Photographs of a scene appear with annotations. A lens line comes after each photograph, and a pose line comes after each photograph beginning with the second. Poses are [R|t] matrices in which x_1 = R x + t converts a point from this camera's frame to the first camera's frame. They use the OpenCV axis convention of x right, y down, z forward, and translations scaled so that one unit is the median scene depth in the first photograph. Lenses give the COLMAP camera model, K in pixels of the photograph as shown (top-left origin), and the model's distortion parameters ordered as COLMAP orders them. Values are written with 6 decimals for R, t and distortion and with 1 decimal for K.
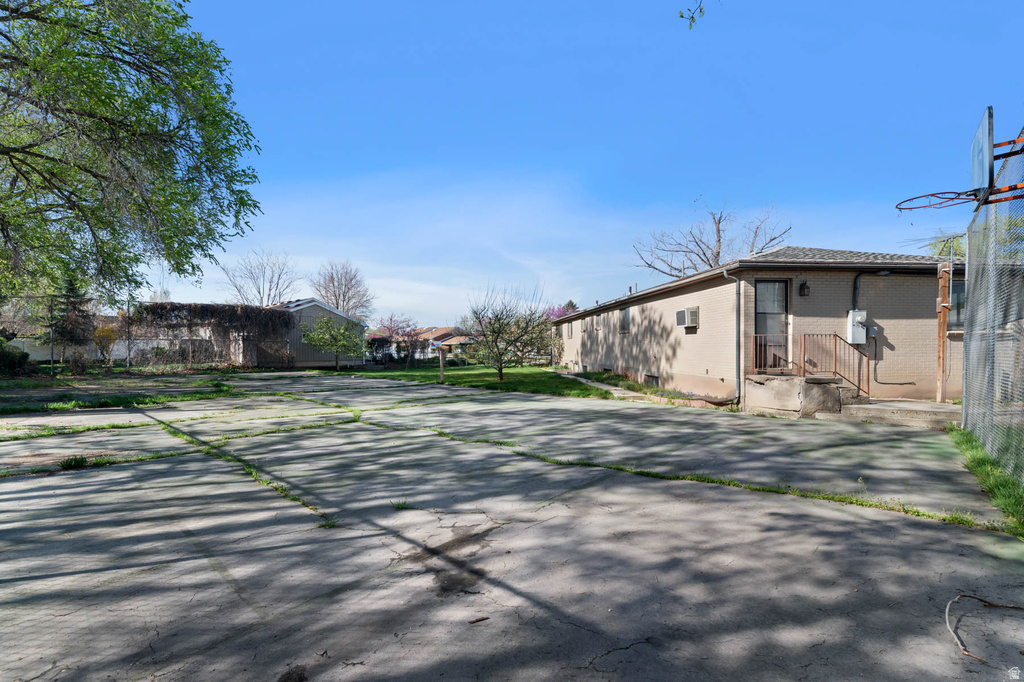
lens RADIAL K [[440.1, 0, 516.7], [0, 440.1, 350.8], [0, 0, 1]] dist [0.001381, 0.000280]
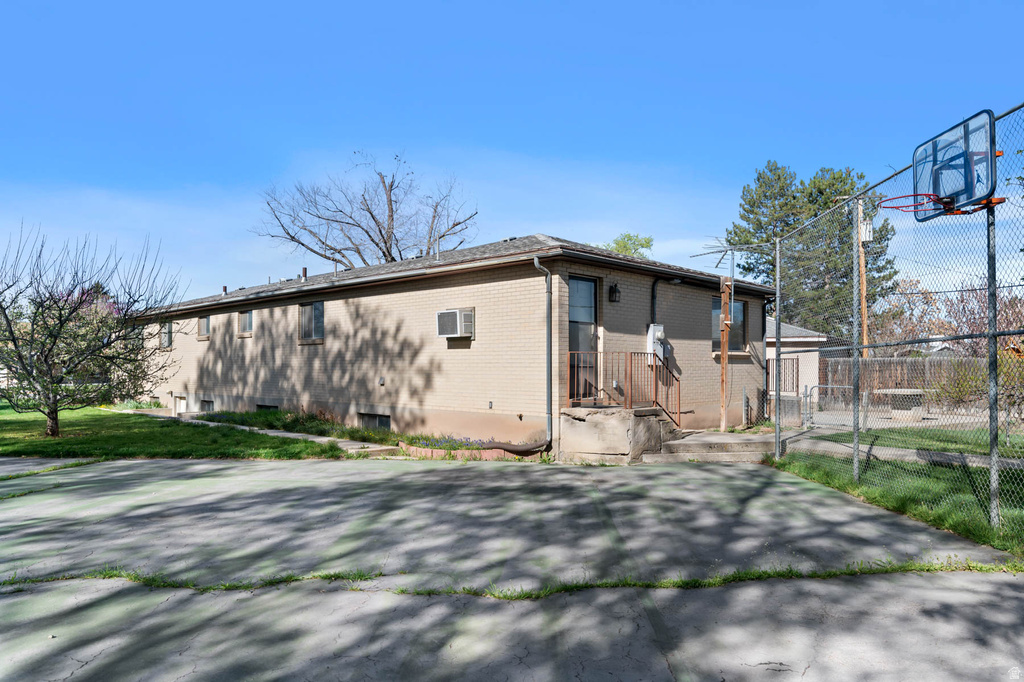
lens RADIAL K [[666.4, 0, 514.5], [0, 666.4, 360.6], [0, 0, 1]] dist [-0.003823, -0.002704]
pose [[0.767204, 0.011410, 0.641301, -0.213720], [0.000407, 0.999833, -0.018277, -0.002599], [-0.641403, 0.014283, 0.767071, 0.225608]]
